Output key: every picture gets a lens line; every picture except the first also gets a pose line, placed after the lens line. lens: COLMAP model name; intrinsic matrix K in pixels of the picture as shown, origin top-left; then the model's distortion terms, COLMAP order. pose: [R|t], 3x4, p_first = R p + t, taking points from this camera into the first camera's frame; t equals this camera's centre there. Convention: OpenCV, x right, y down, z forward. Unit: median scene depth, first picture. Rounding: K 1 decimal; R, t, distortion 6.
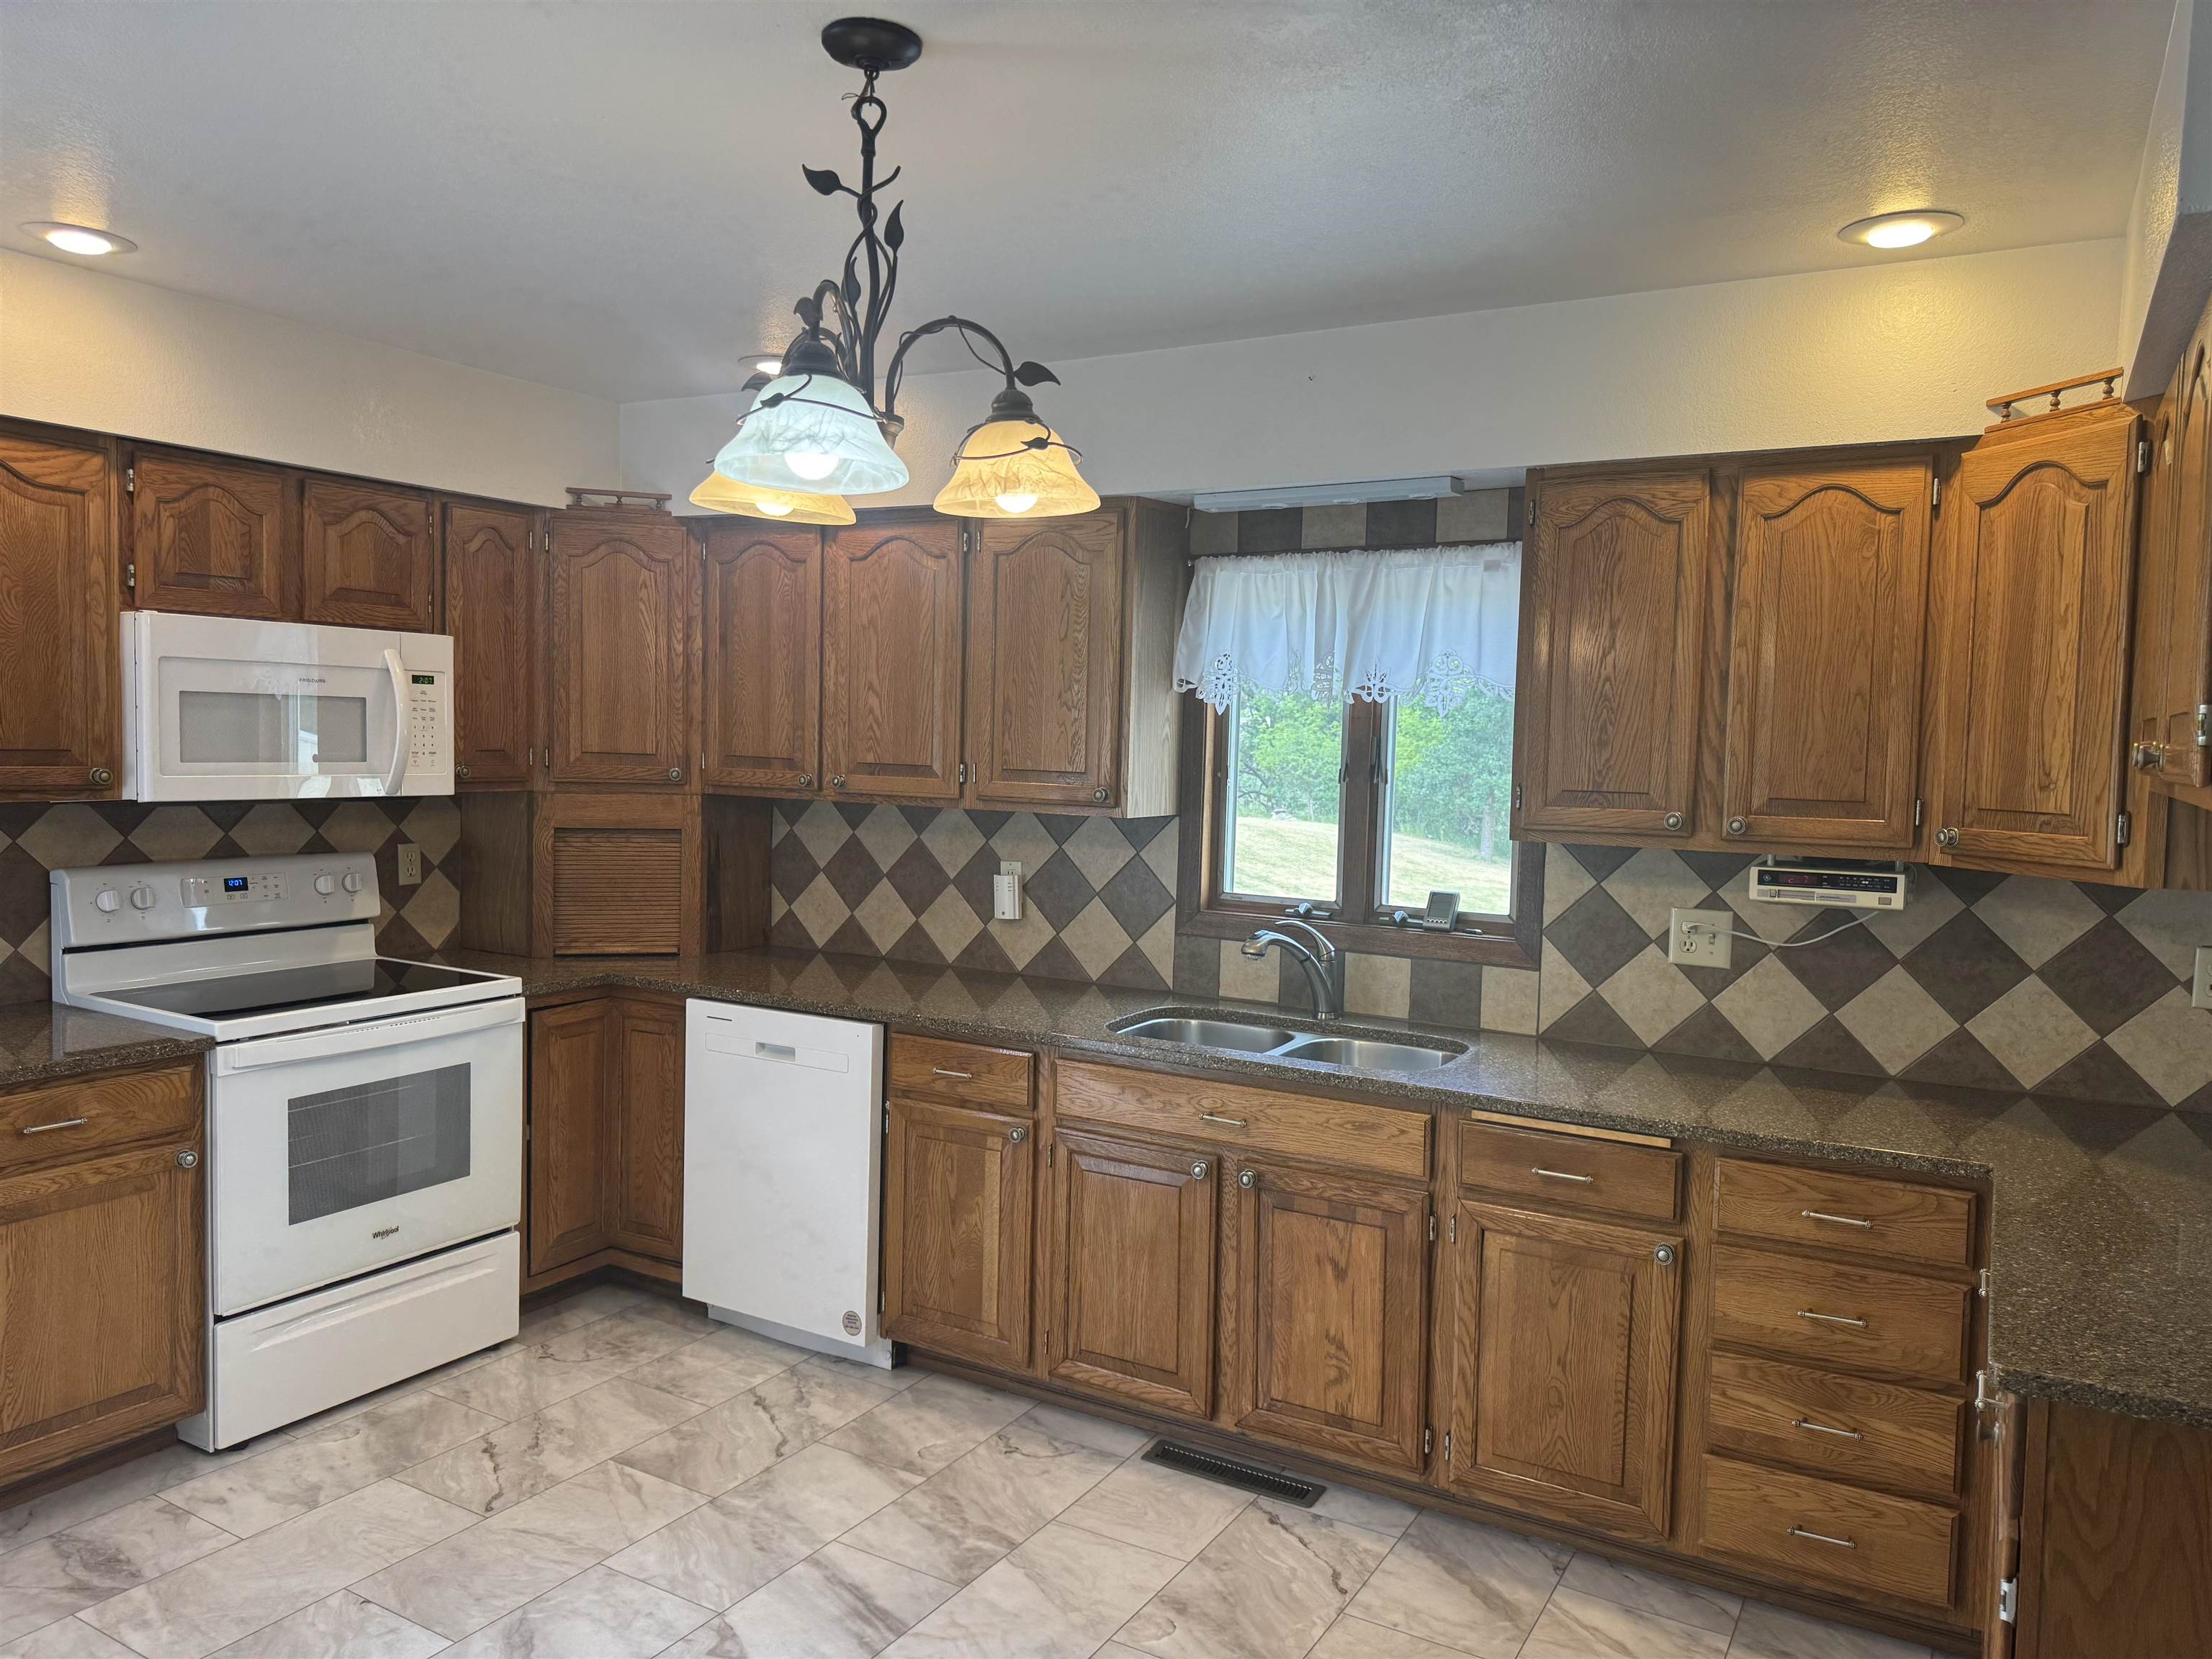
lens RADIAL K [[1546.9, 0, 1061.0], [0, 1546.9, 810.3], [0, 0, 1]] dist [0.074359, -0.093247]
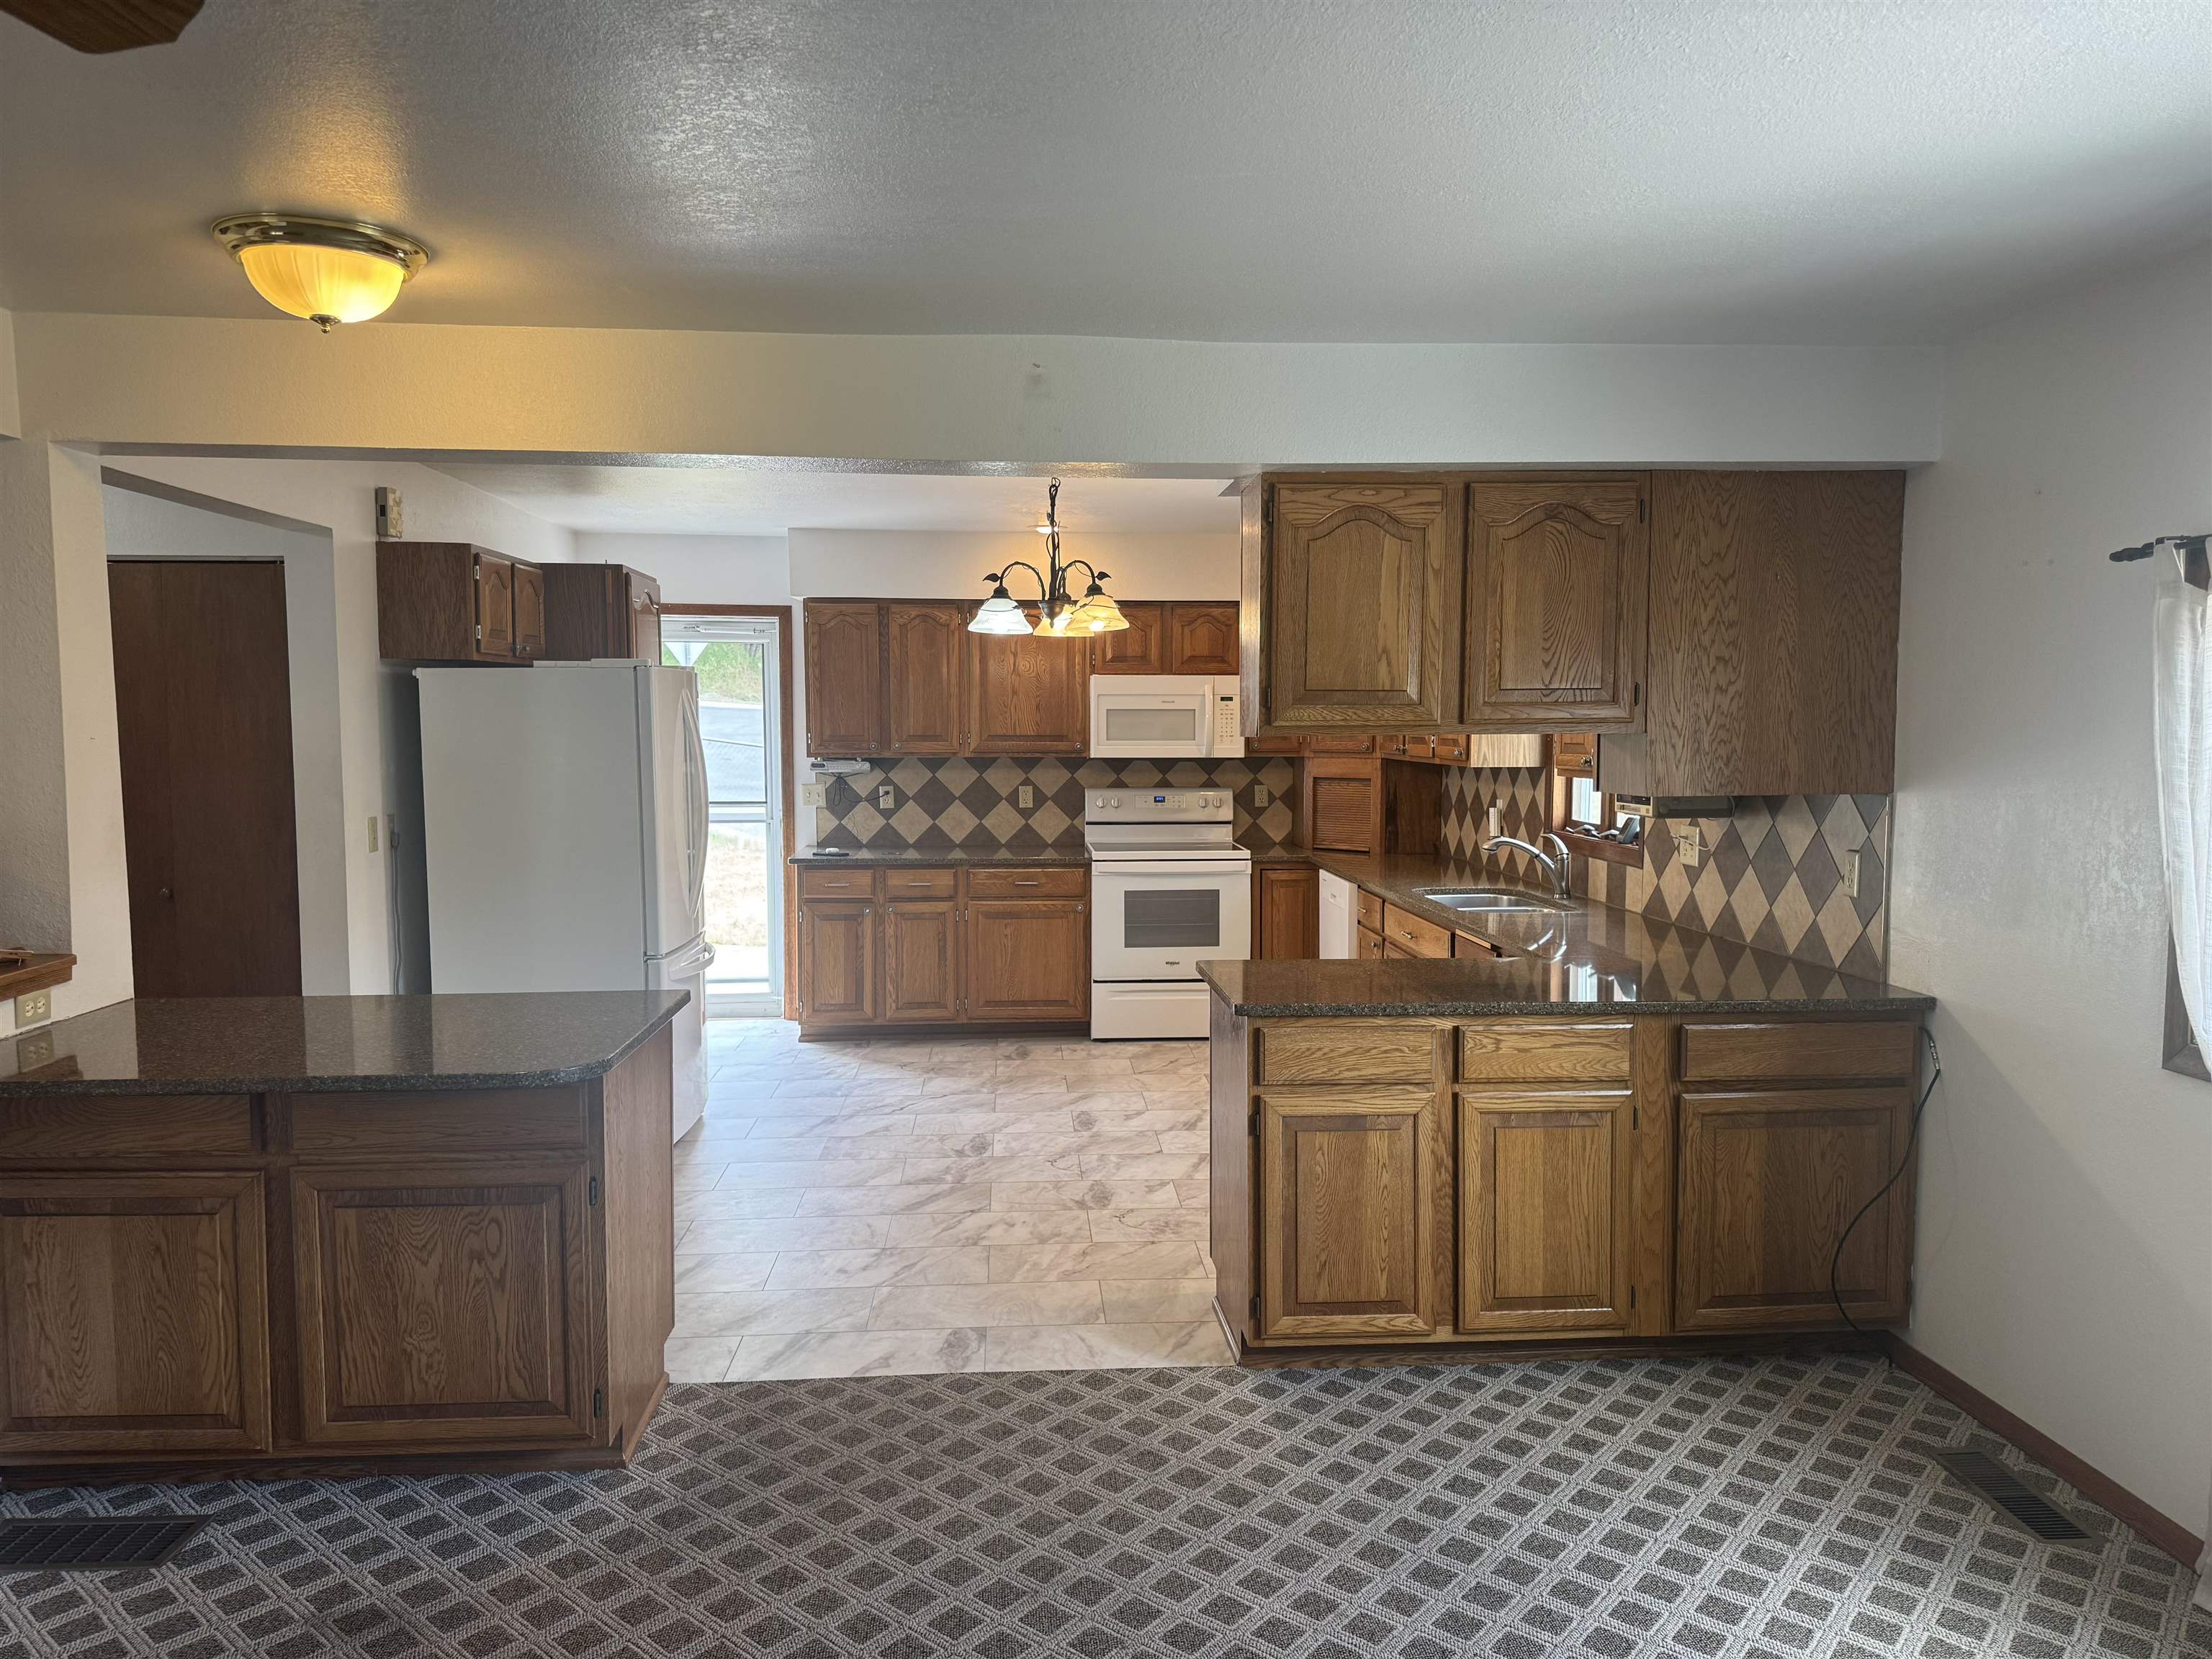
lens RADIAL K [[1546.9, 0, 1118.5], [0, 1546.9, 832.8], [0, 0, 1]] dist [0.074359, -0.093247]
pose [[0.572373, 0.035664, -0.819217, 1.193772], [-0.027718, 0.999324, 0.024139, 0.045116], [0.819525, 0.008890, 0.572975, -0.245392]]
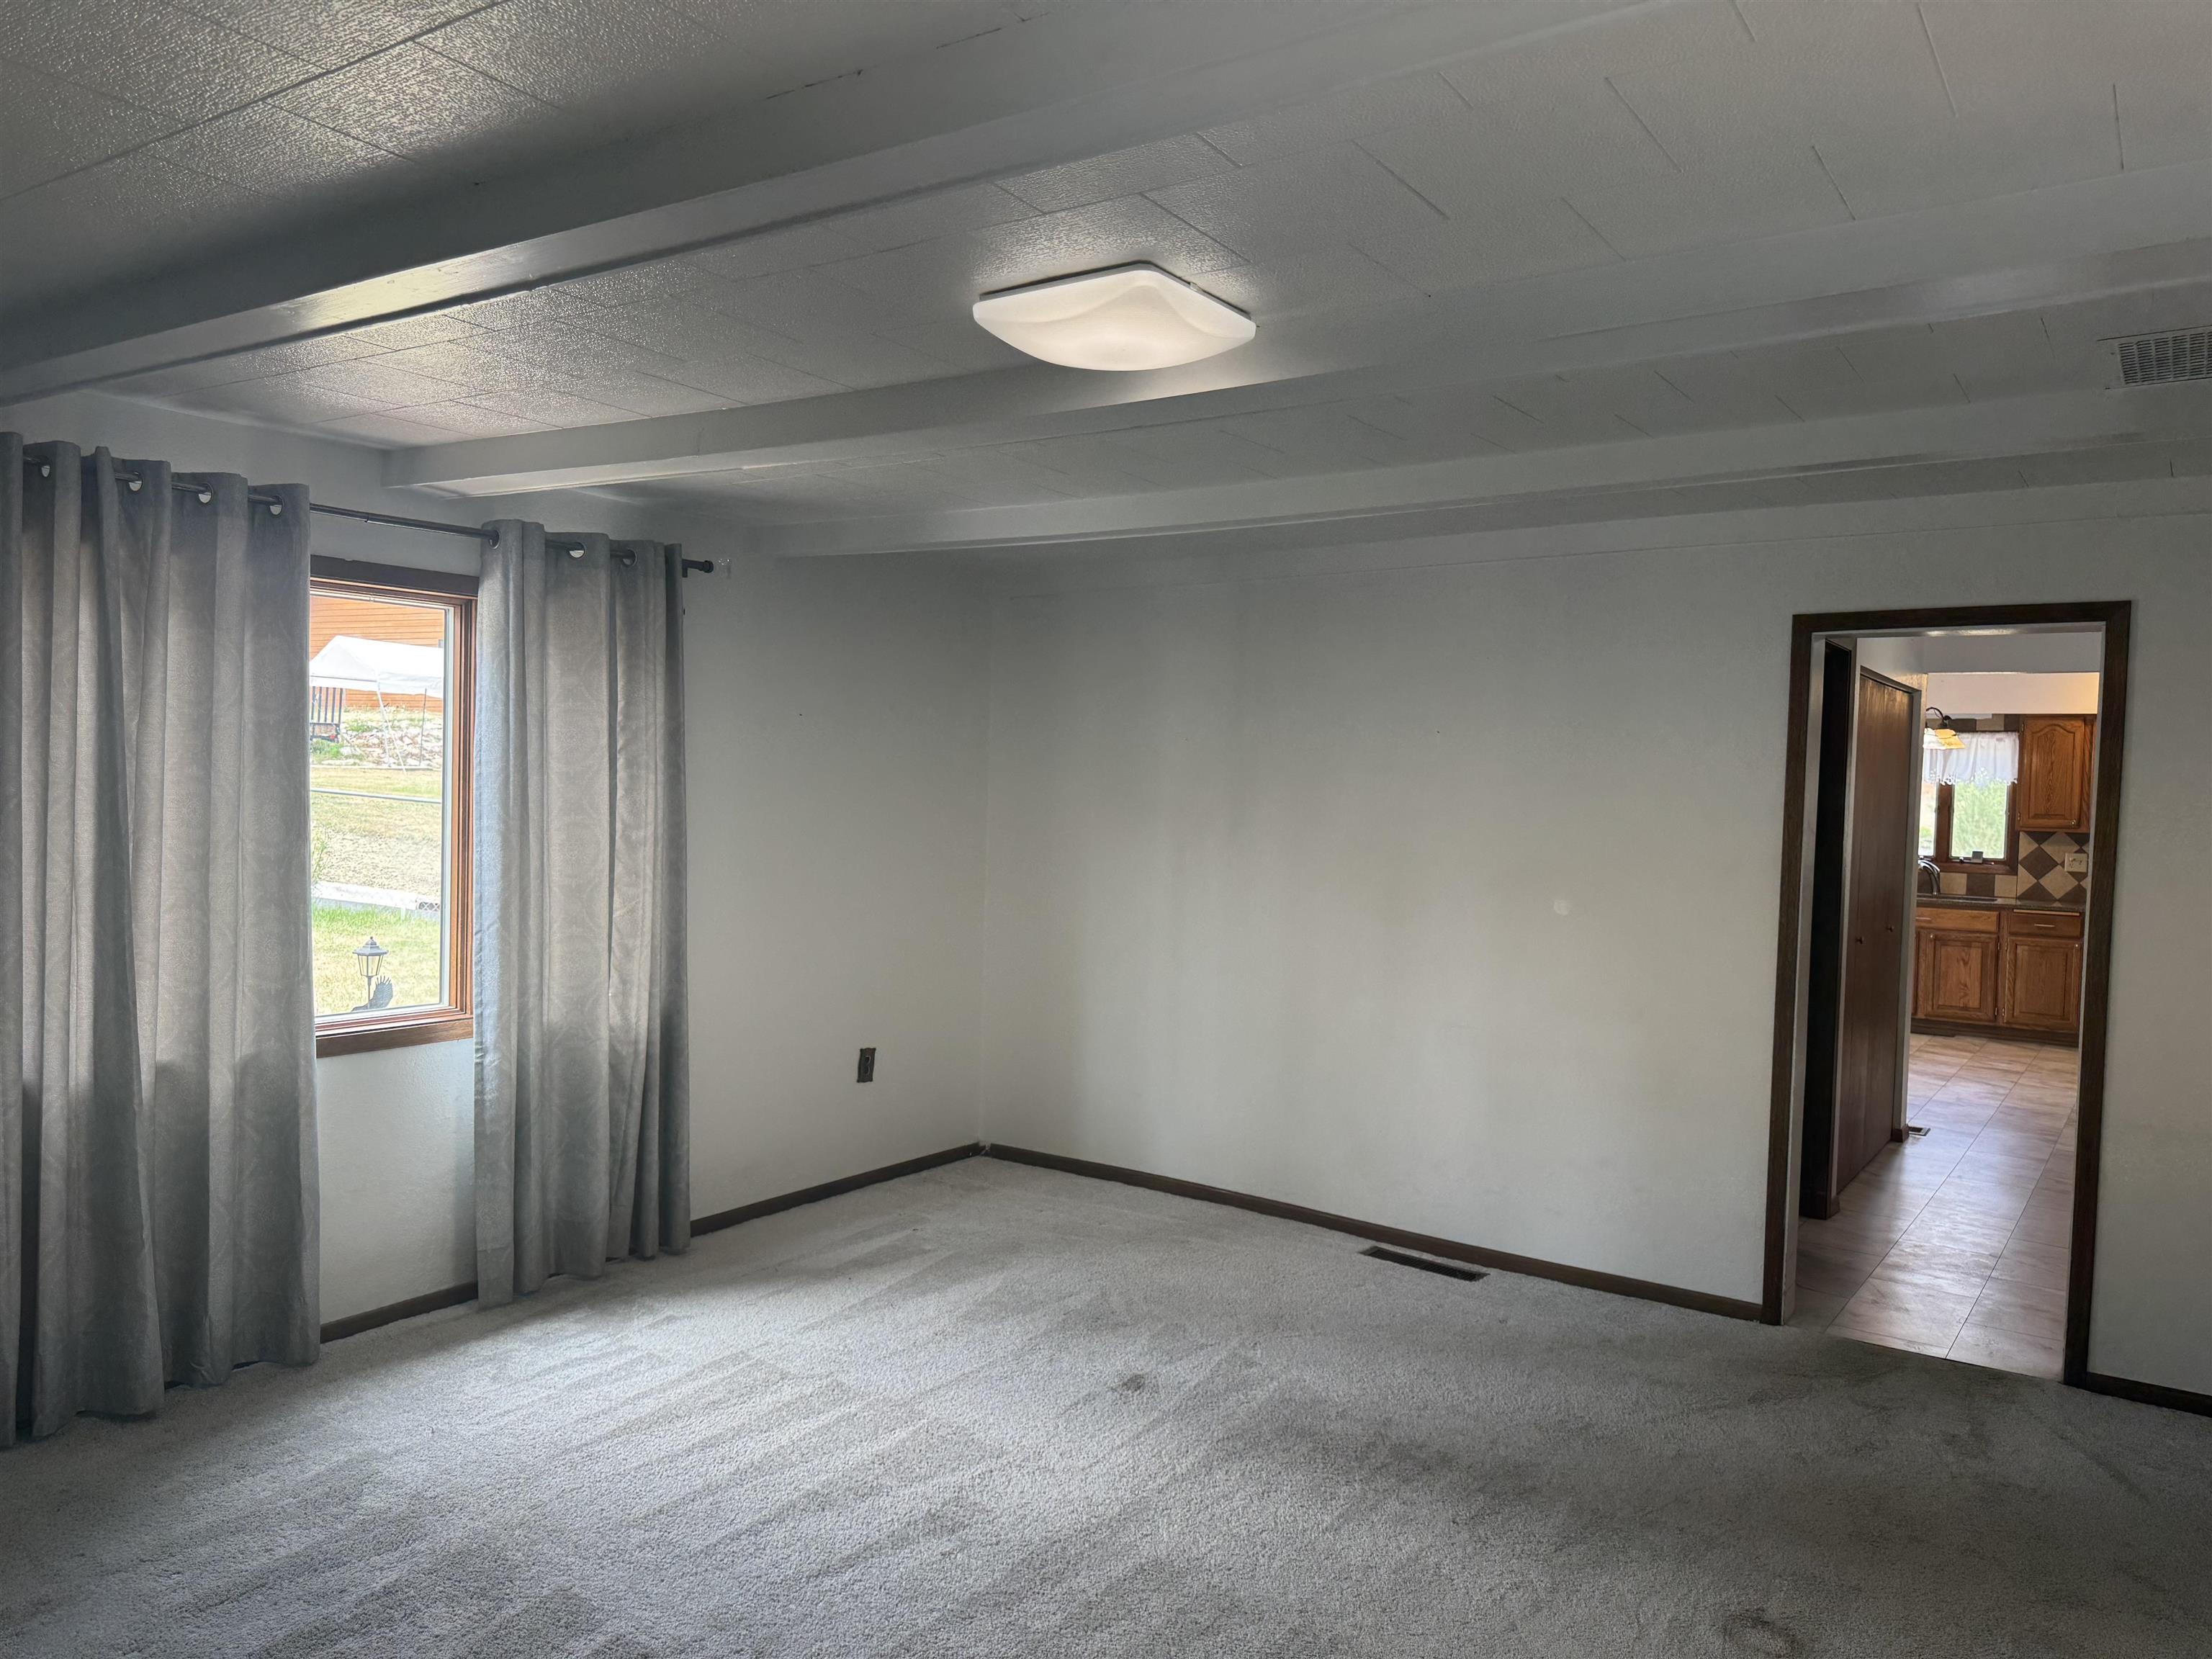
lens RADIAL K [[1546.9, 0, 1100.3], [0, 1546.9, 825.7], [0, 0, 1]] dist [0.074359, -0.093247]
pose [[0.998248, 0.004424, -0.059003, -1.228243], [-0.005557, 0.999803, -0.019061, 0.072335], [0.058907, 0.019355, 0.998076, -2.037605]]
